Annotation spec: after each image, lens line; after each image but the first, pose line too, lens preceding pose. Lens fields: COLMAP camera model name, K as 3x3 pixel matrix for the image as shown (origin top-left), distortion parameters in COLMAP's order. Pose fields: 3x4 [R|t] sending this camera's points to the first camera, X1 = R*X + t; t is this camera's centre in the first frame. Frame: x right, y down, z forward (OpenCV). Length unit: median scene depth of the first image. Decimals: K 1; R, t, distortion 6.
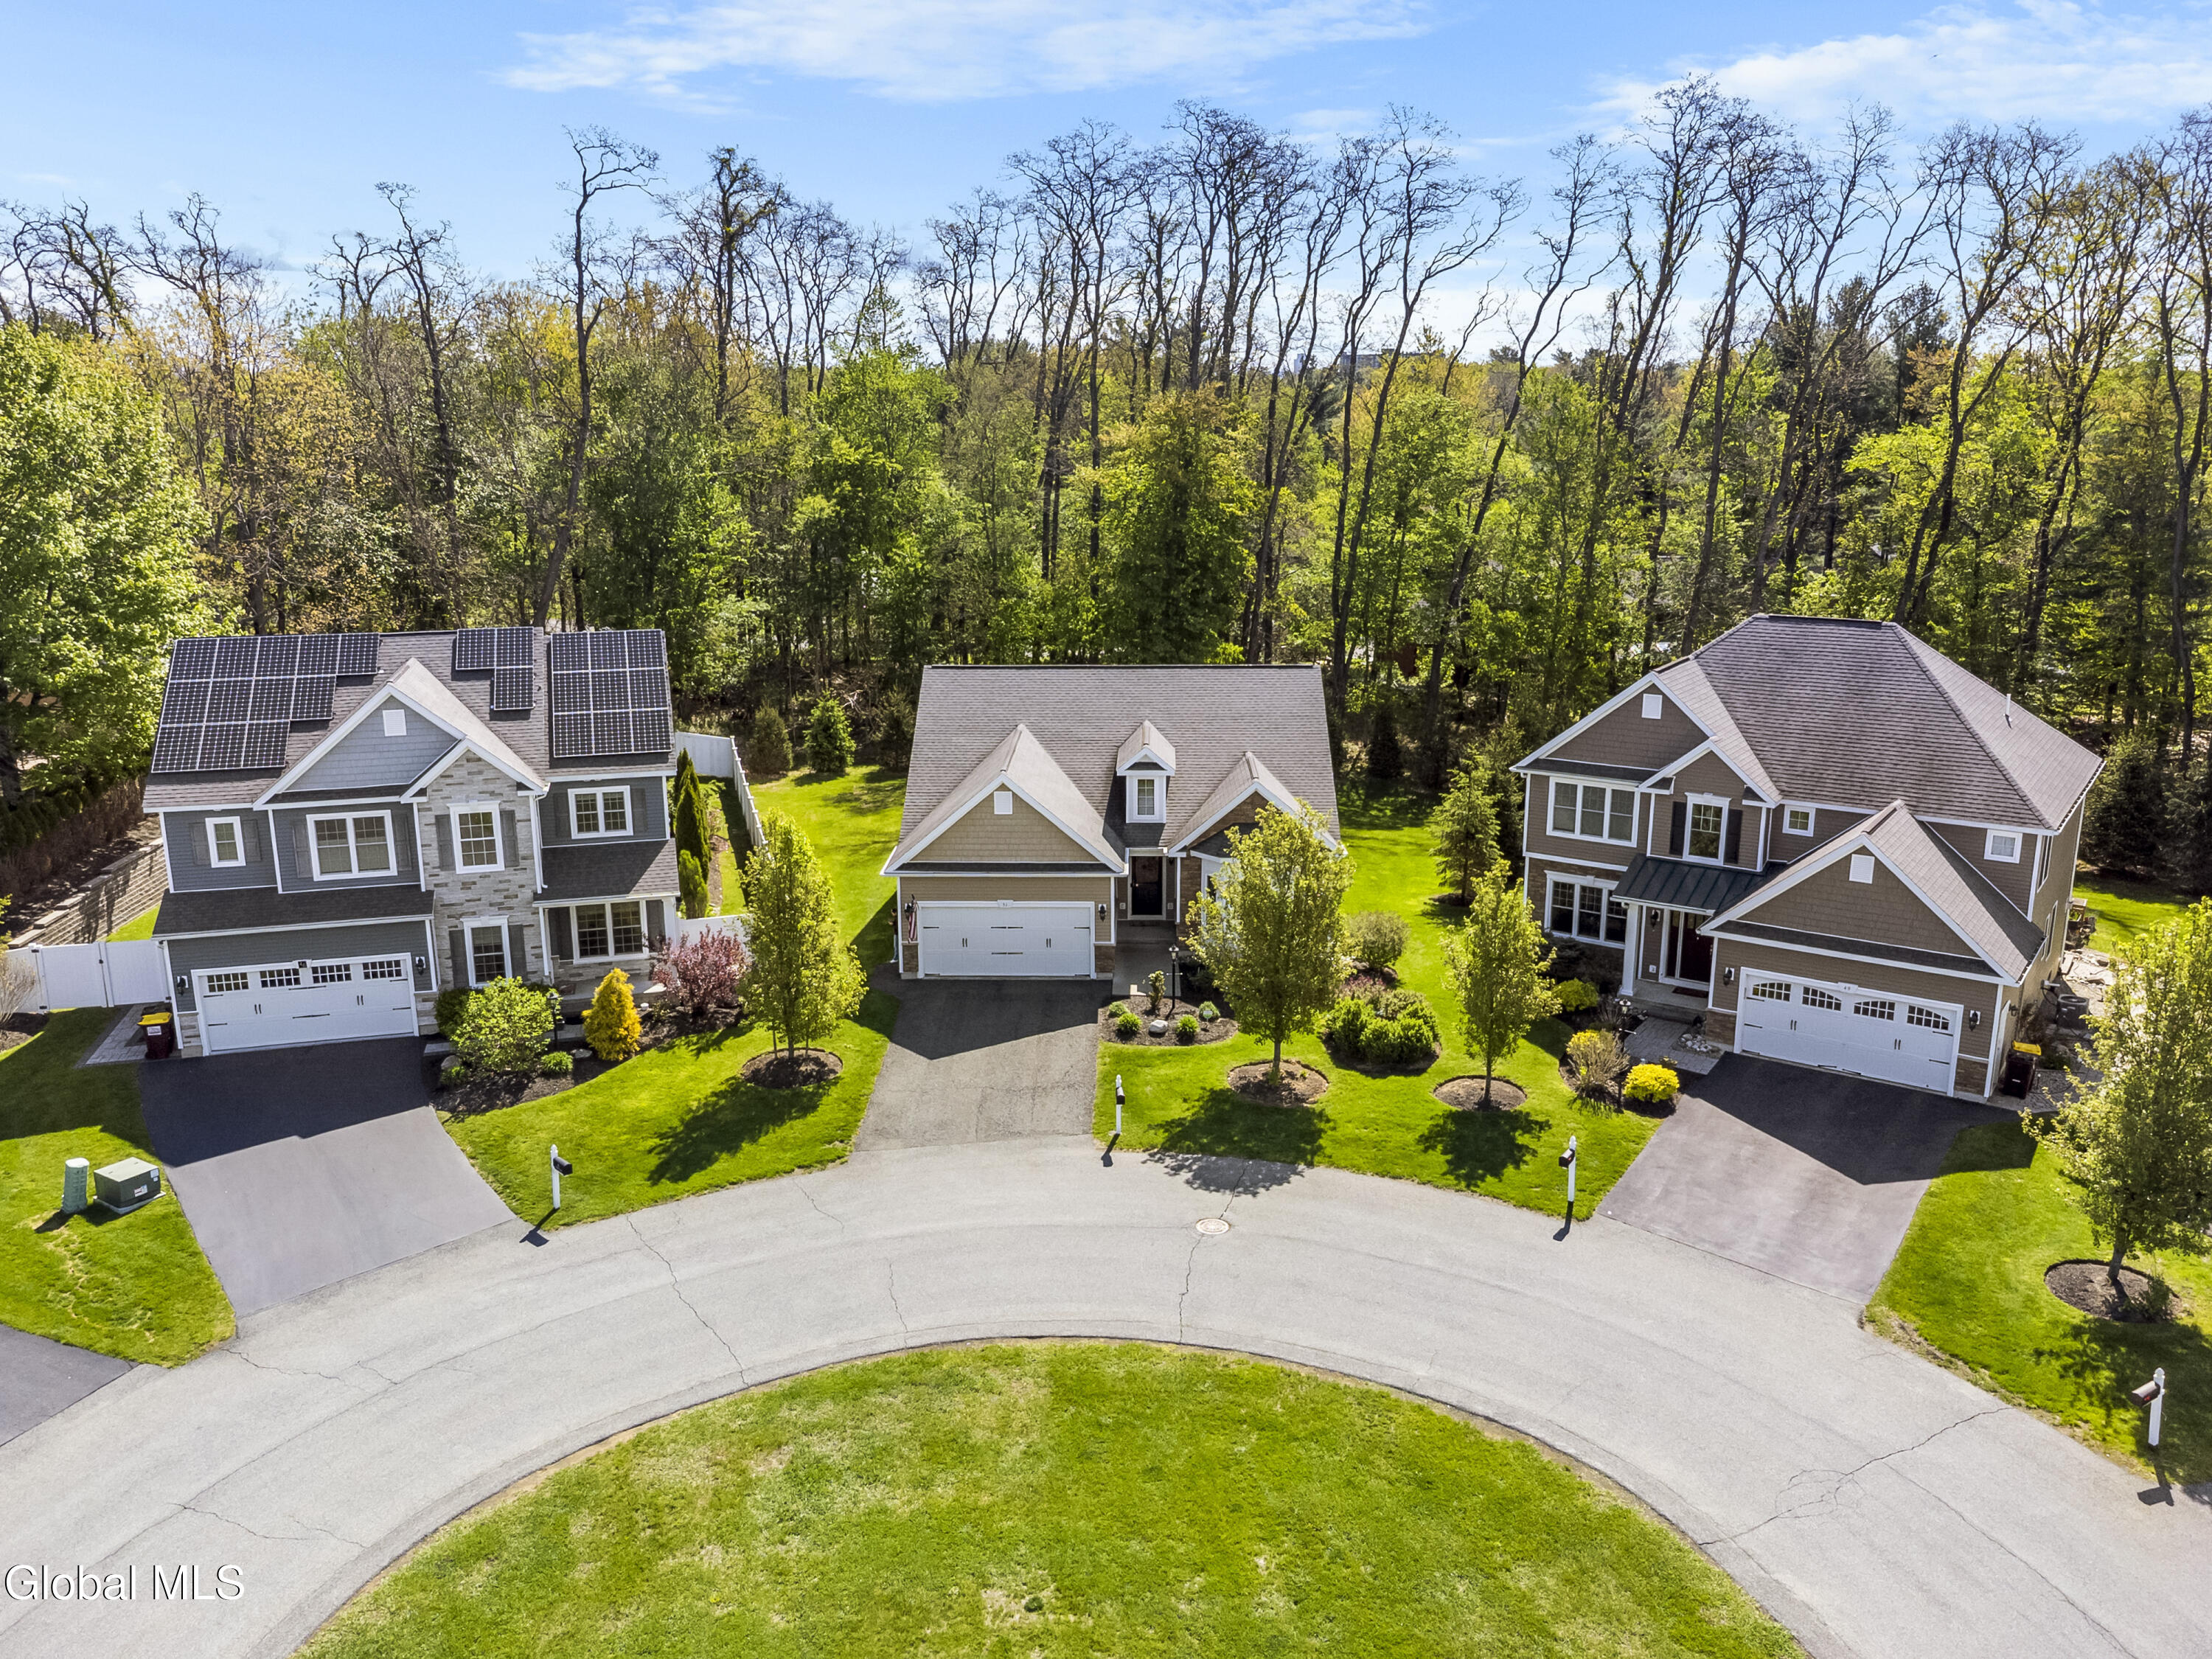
lens RADIAL K [[1697.6, 0, 1095.4], [0, 1697.6, 814.5], [0, 0, 1]] dist [0.011843, -0.002006]
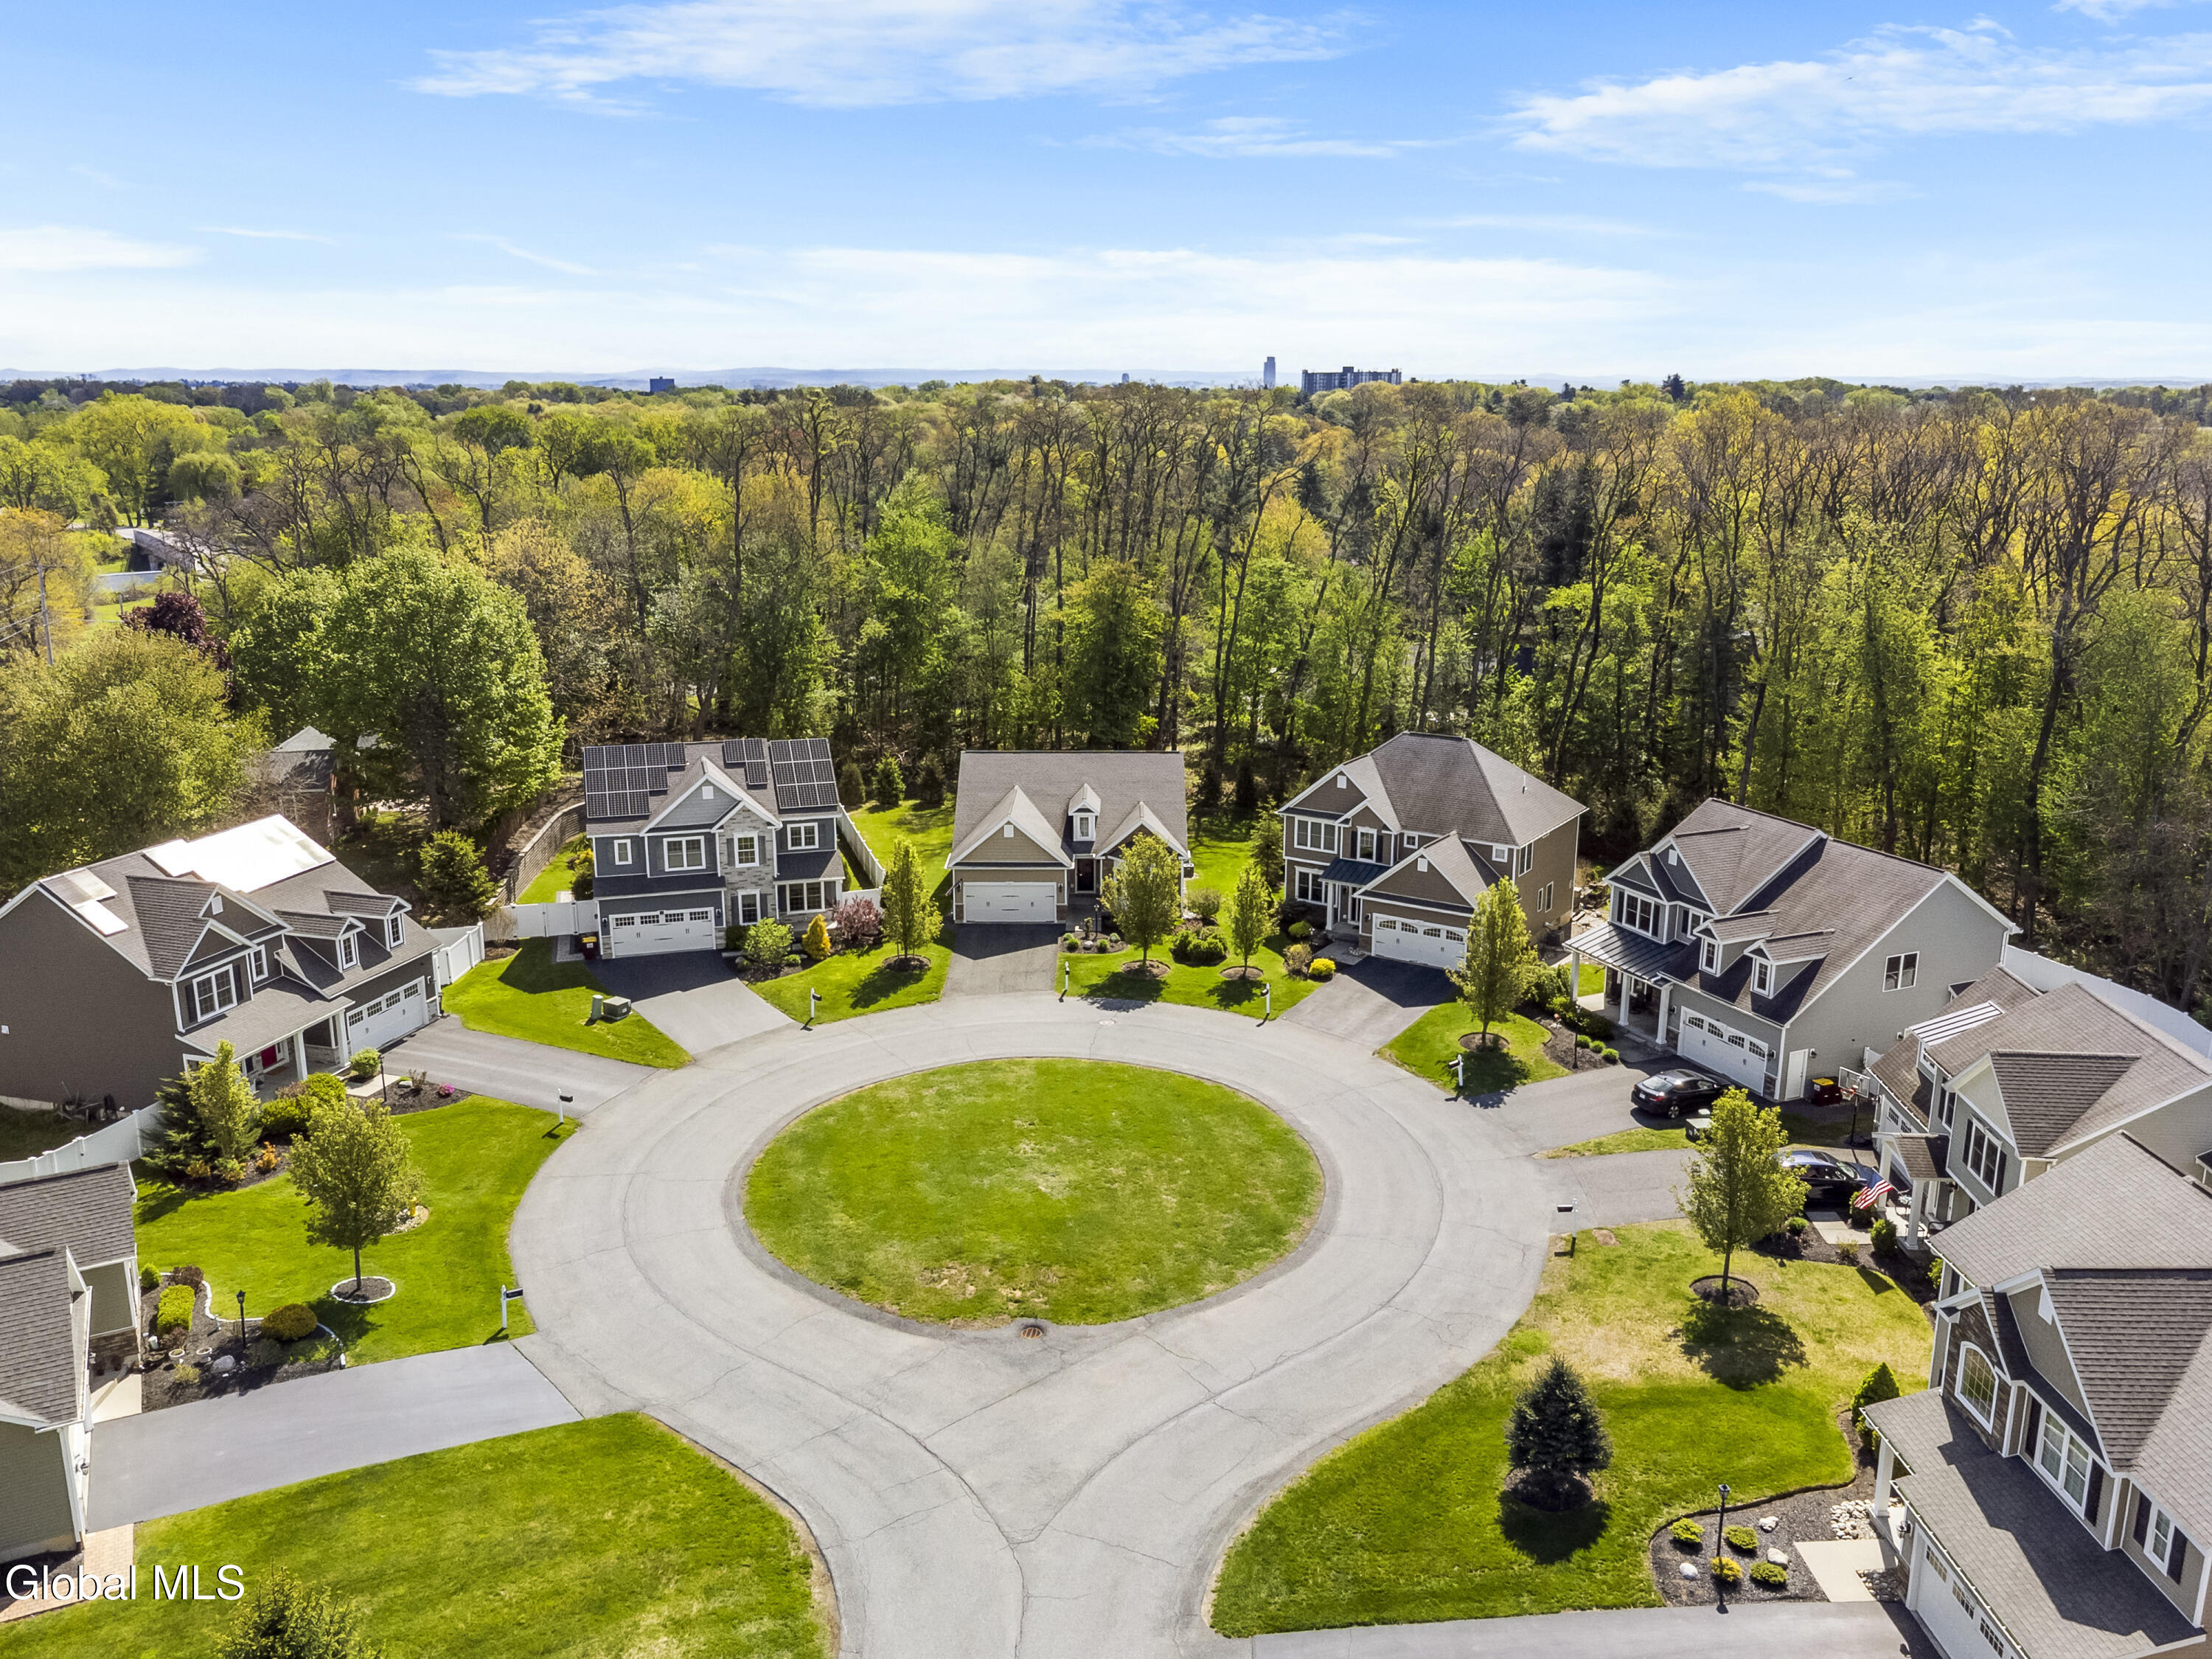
lens RADIAL K [[1697.6, 0, 1124.8], [0, 1697.6, 842.2], [0, 0, 1]] dist [0.011843, -0.002006]
pose [[0.999402, -0.000069, 0.034569, 0.011504], [-0.000506, 0.999861, 0.016640, -0.028358], [-0.034565, -0.016648, 0.999264, -1.003200]]
